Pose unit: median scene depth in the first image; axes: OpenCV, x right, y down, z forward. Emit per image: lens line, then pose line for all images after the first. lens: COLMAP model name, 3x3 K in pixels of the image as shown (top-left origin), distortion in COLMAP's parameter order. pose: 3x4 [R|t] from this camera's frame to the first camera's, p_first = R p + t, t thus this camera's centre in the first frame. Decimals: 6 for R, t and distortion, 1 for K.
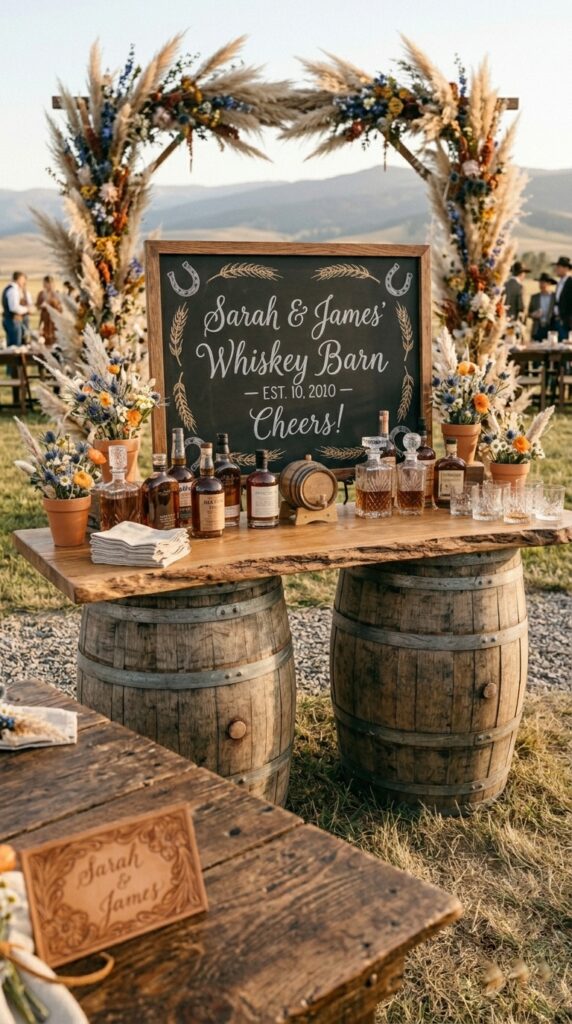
lens RADIAL K [[931.8, 0, 278.4], [0, 931.8, 501.0], [0, 0, 1]] dist [-0.048926, 0.000000]
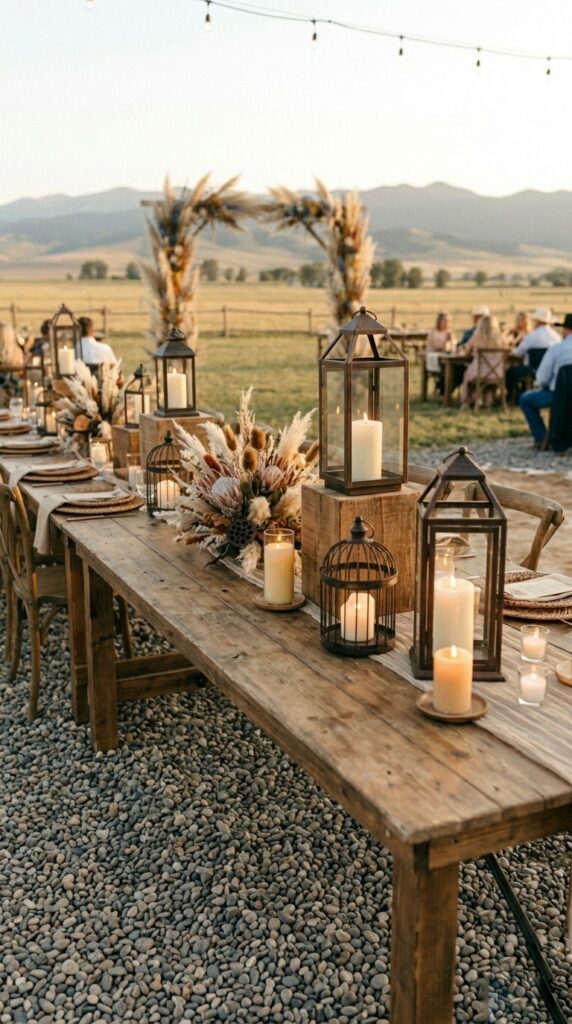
lens RADIAL K [[931.8, 0, 292.2], [0, 931.8, 510.2], [0, 0, 1]] dist [-0.048926, 0.000000]
pose [[0.967152, -0.047856, 0.249652, -0.463277], [0.050183, 0.998736, -0.002962, 0.240946], [-0.249194, 0.015393, 0.968331, -0.973663]]
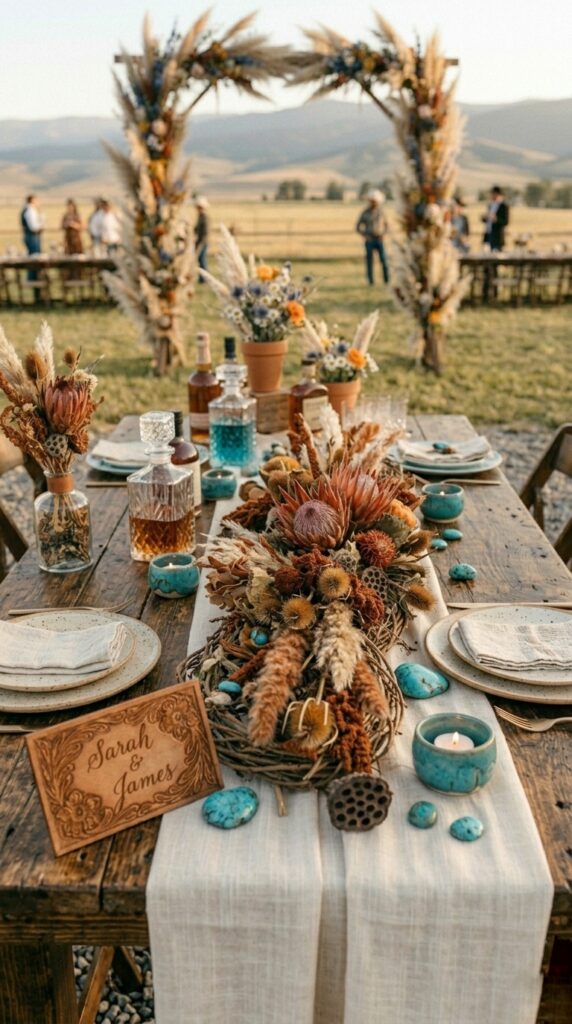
lens RADIAL K [[931.8, 0, 290.6], [0, 931.8, 516.8], [0, 0, 1]] dist [-0.048926, 0.000000]
pose [[0.999729, -0.003817, 0.022981, -0.022257], [0.002099, 0.997232, 0.074319, 0.135820], [-0.023201, -0.074251, 0.996970, -0.395847]]
